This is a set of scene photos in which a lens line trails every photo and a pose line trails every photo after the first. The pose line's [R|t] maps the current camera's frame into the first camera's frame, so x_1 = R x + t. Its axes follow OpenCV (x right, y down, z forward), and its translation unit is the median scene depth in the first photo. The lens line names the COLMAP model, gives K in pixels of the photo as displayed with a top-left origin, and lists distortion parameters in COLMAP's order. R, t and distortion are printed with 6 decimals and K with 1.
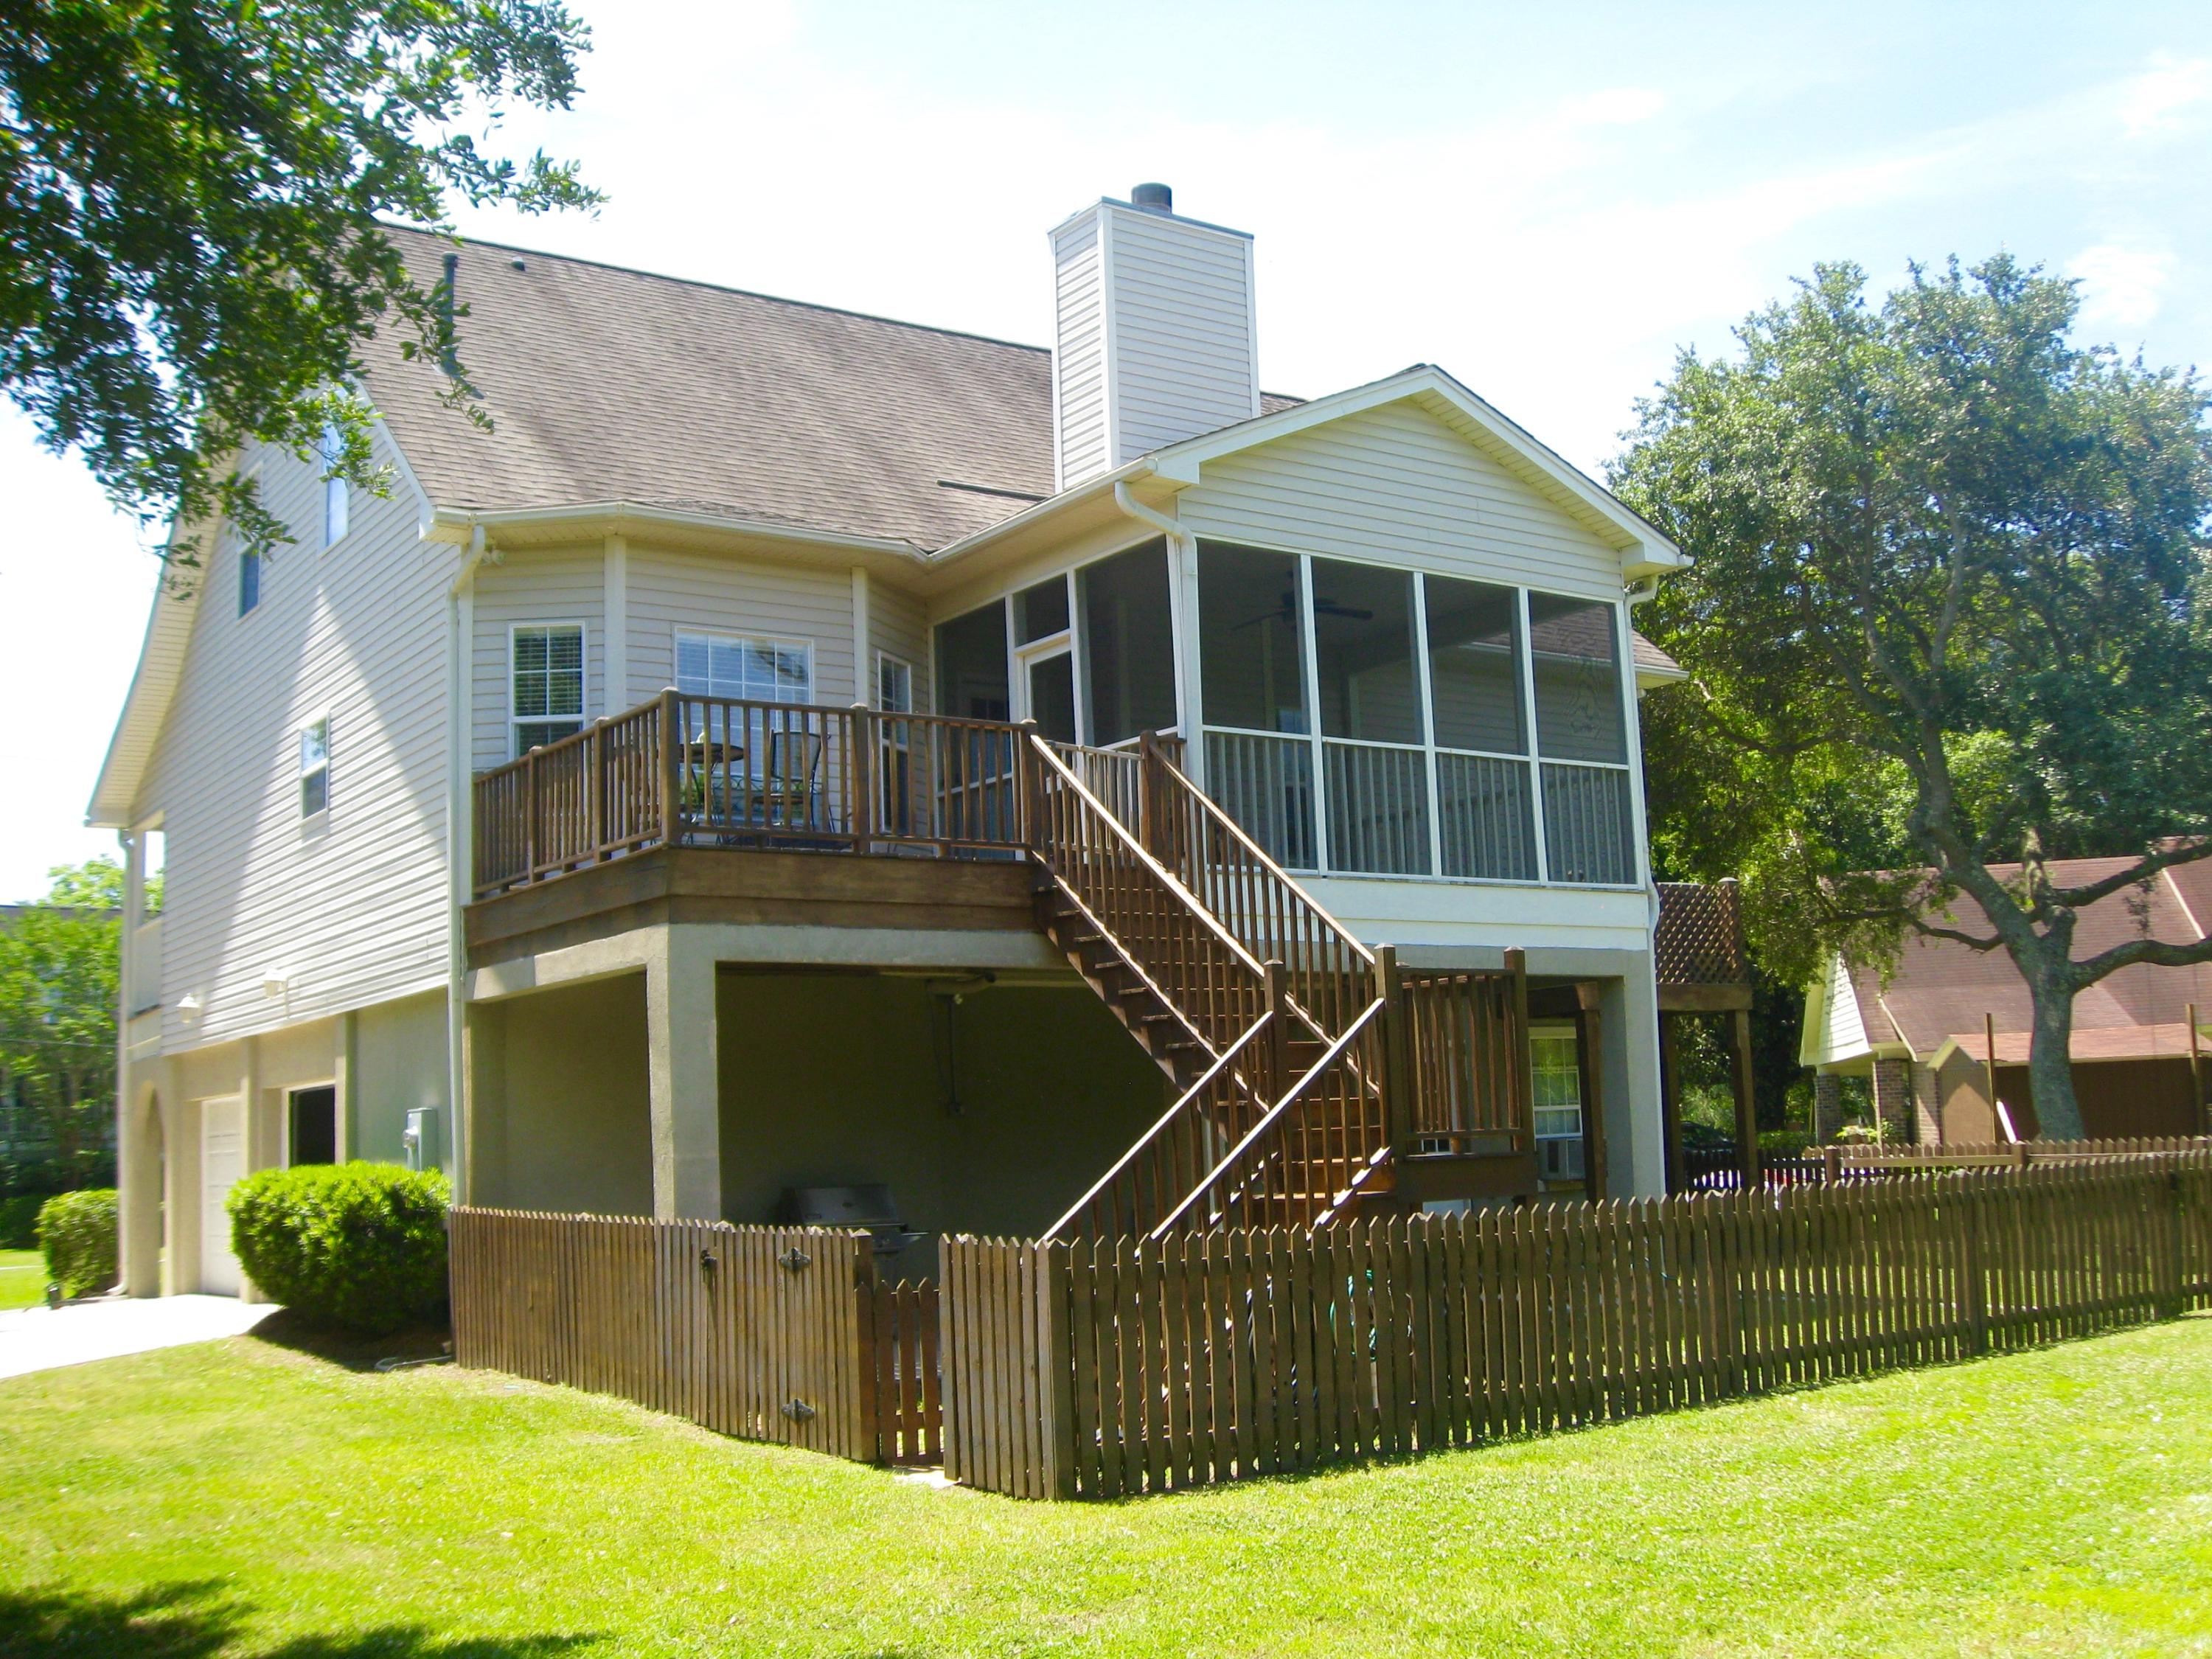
lens RADIAL K [[2333.6, 0, 1217.2], [0, 2333.6, 825.8], [0, 0, 1]] dist [-0.154950, 0.135861]
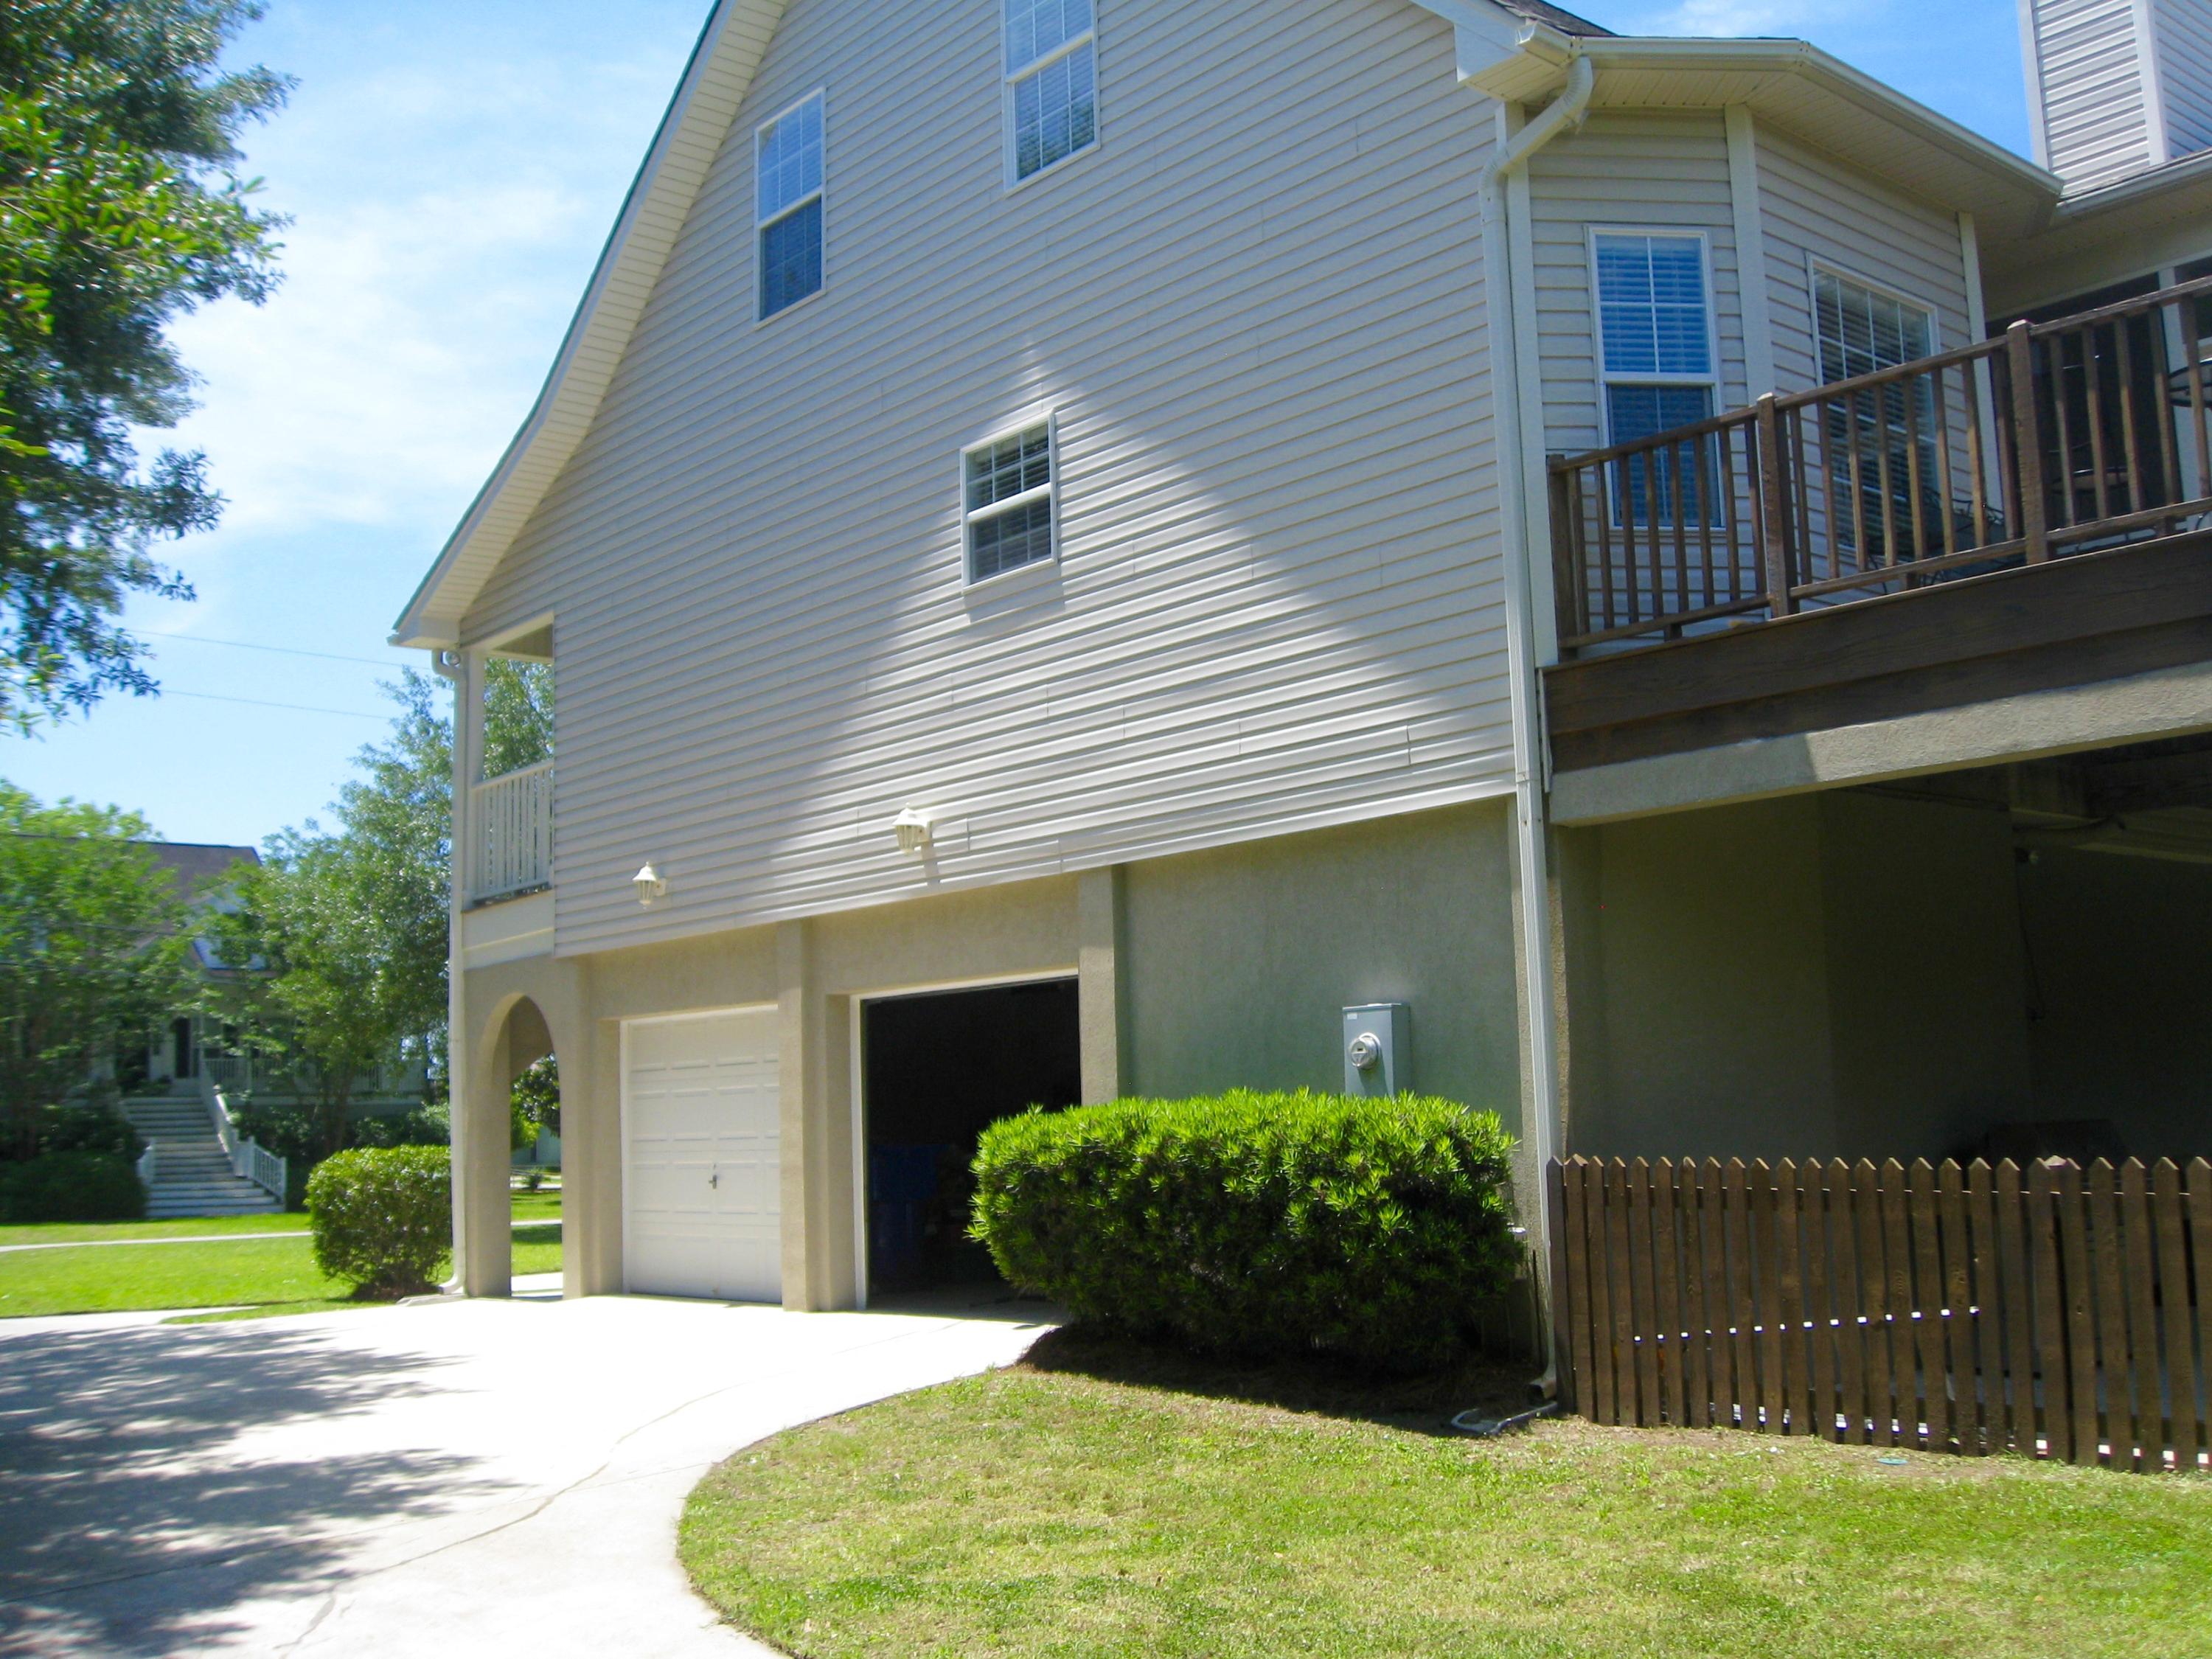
lens RADIAL K [[2333.6, 0, 1217.2], [0, 2333.6, 825.8], [0, 0, 1]] dist [-0.154950, 0.135861]
pose [[0.996250, 0.020498, 0.084062, -0.457735], [-0.021160, 0.999752, 0.006991, 0.073111], [-0.083898, -0.008743, 0.996436, 0.380295]]
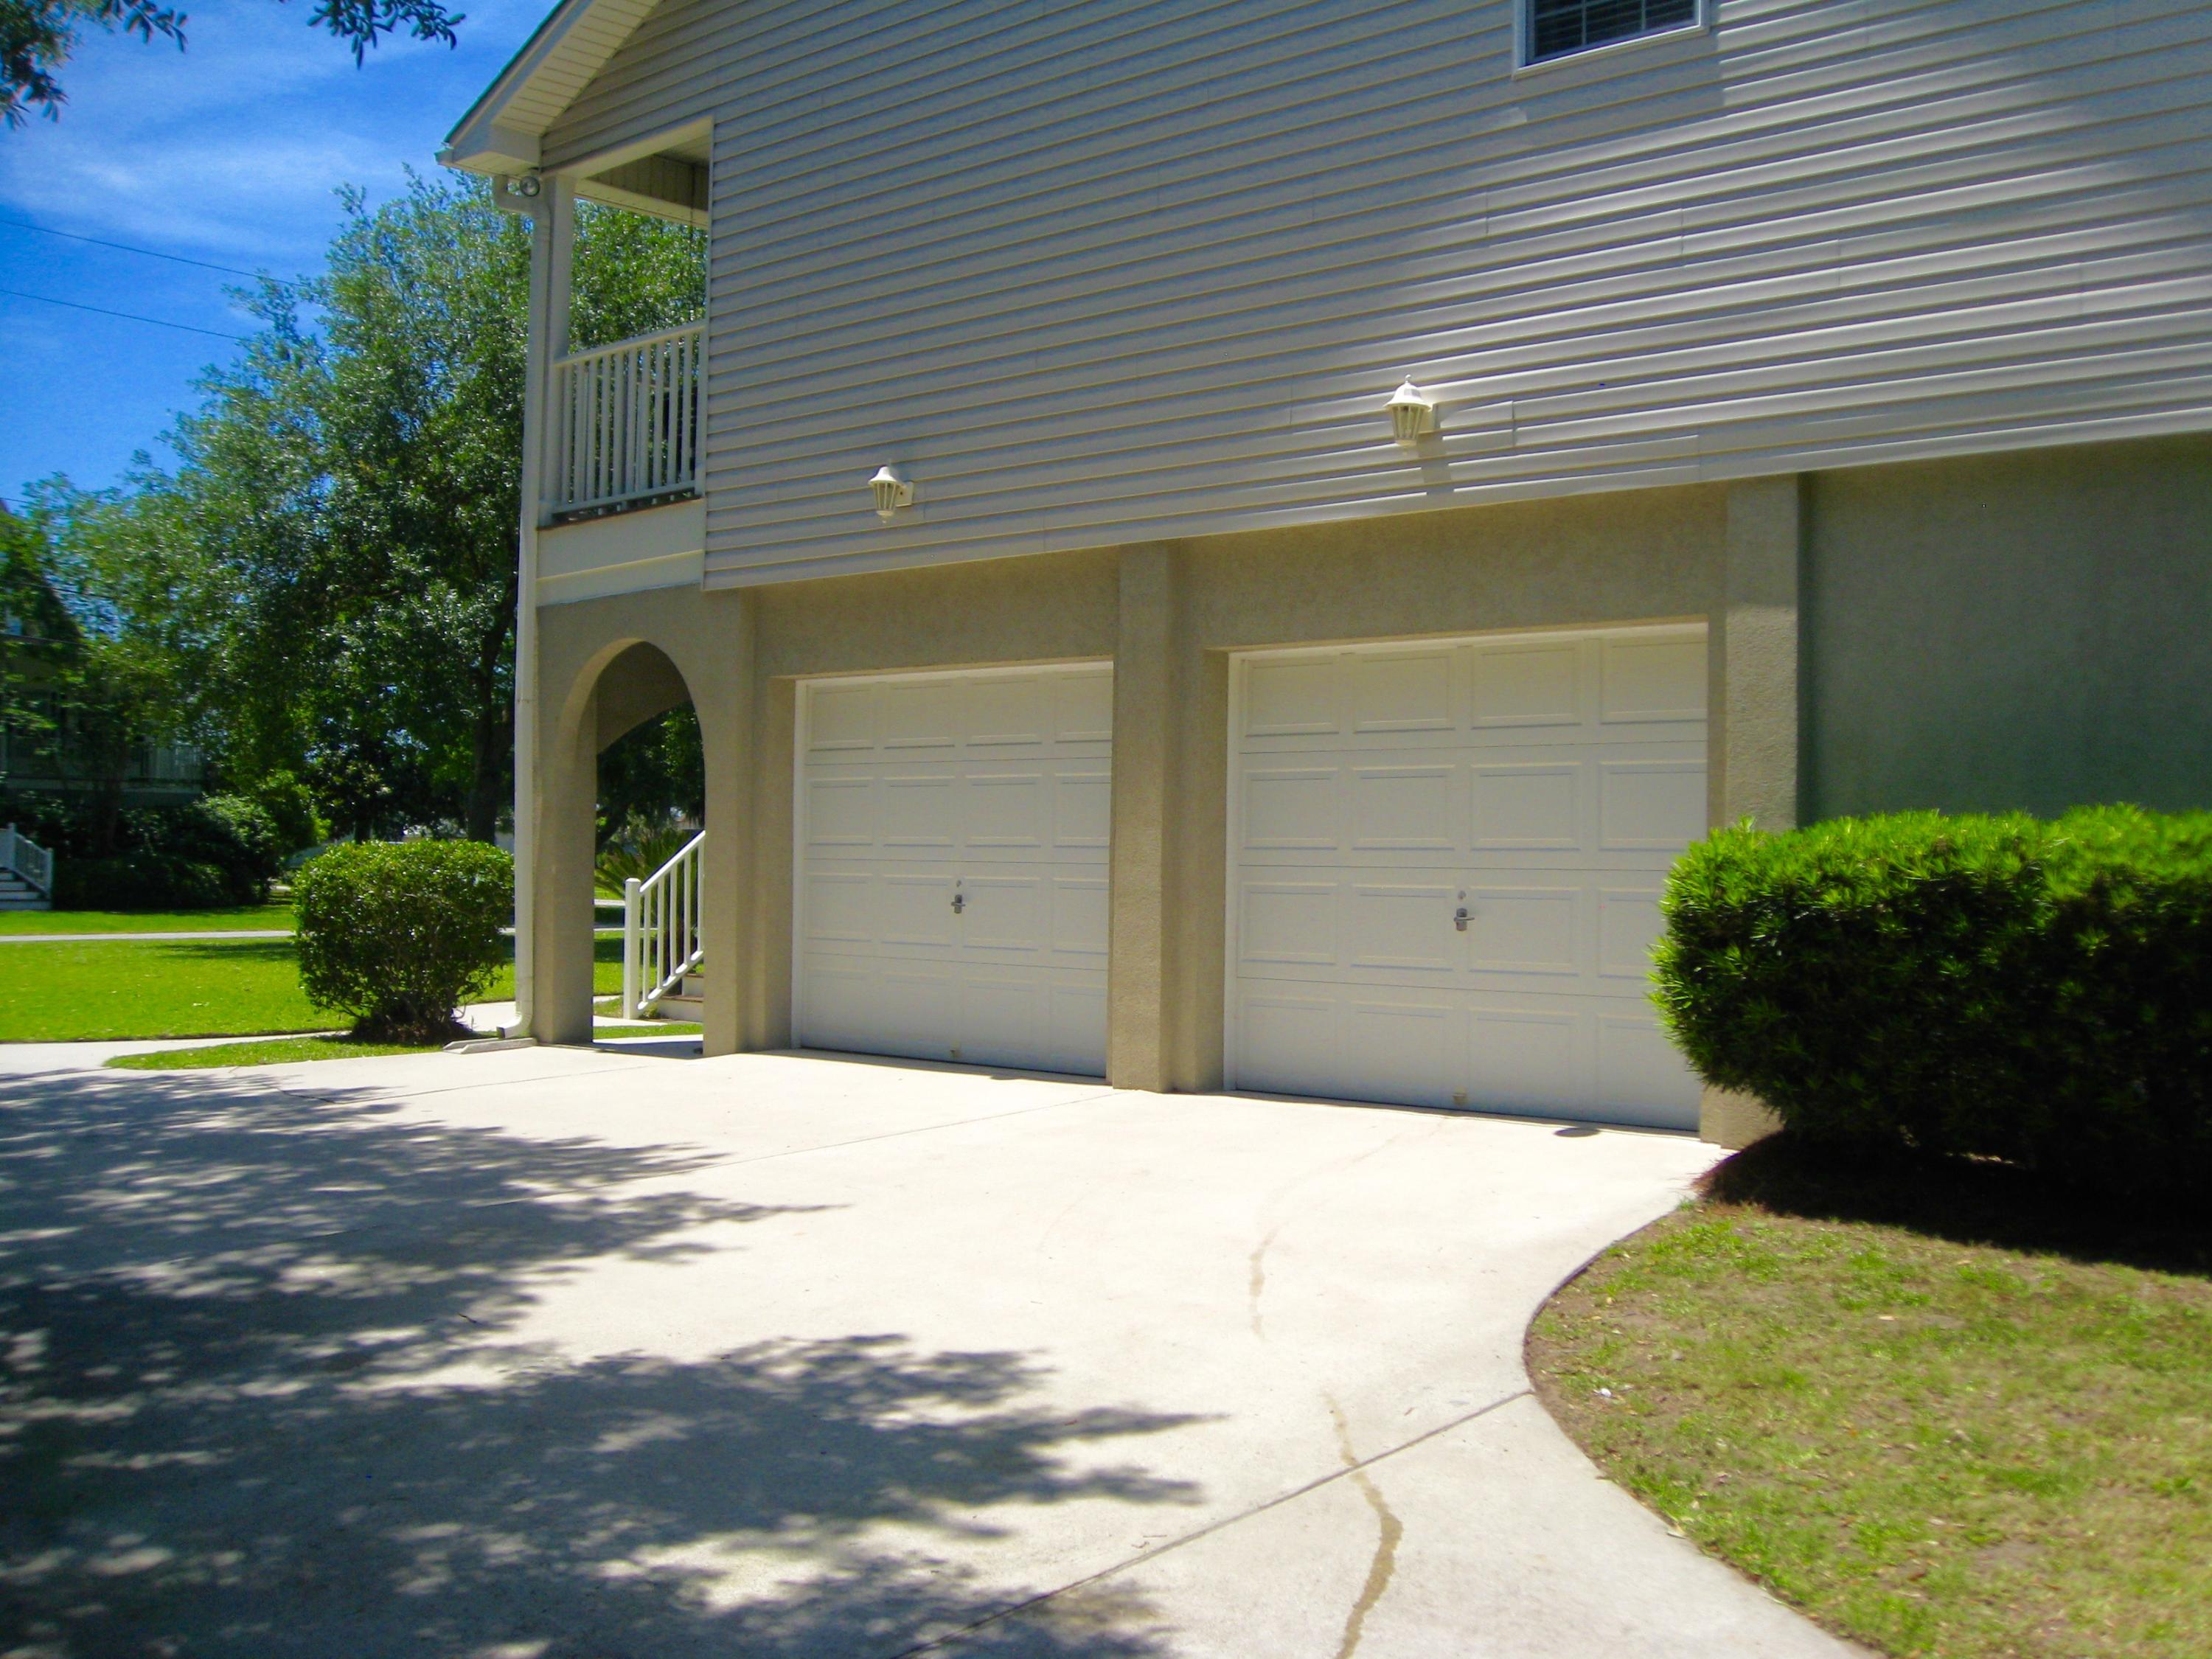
lens RADIAL K [[2333.6, 0, 1217.2], [0, 2333.6, 825.8], [0, 0, 1]] dist [-0.154950, 0.135861]
pose [[0.975964, 0.060136, 0.209470, -0.654565], [-0.085061, 0.990051, 0.112087, 0.122436], [-0.200645, -0.127210, 0.971370, 0.652246]]
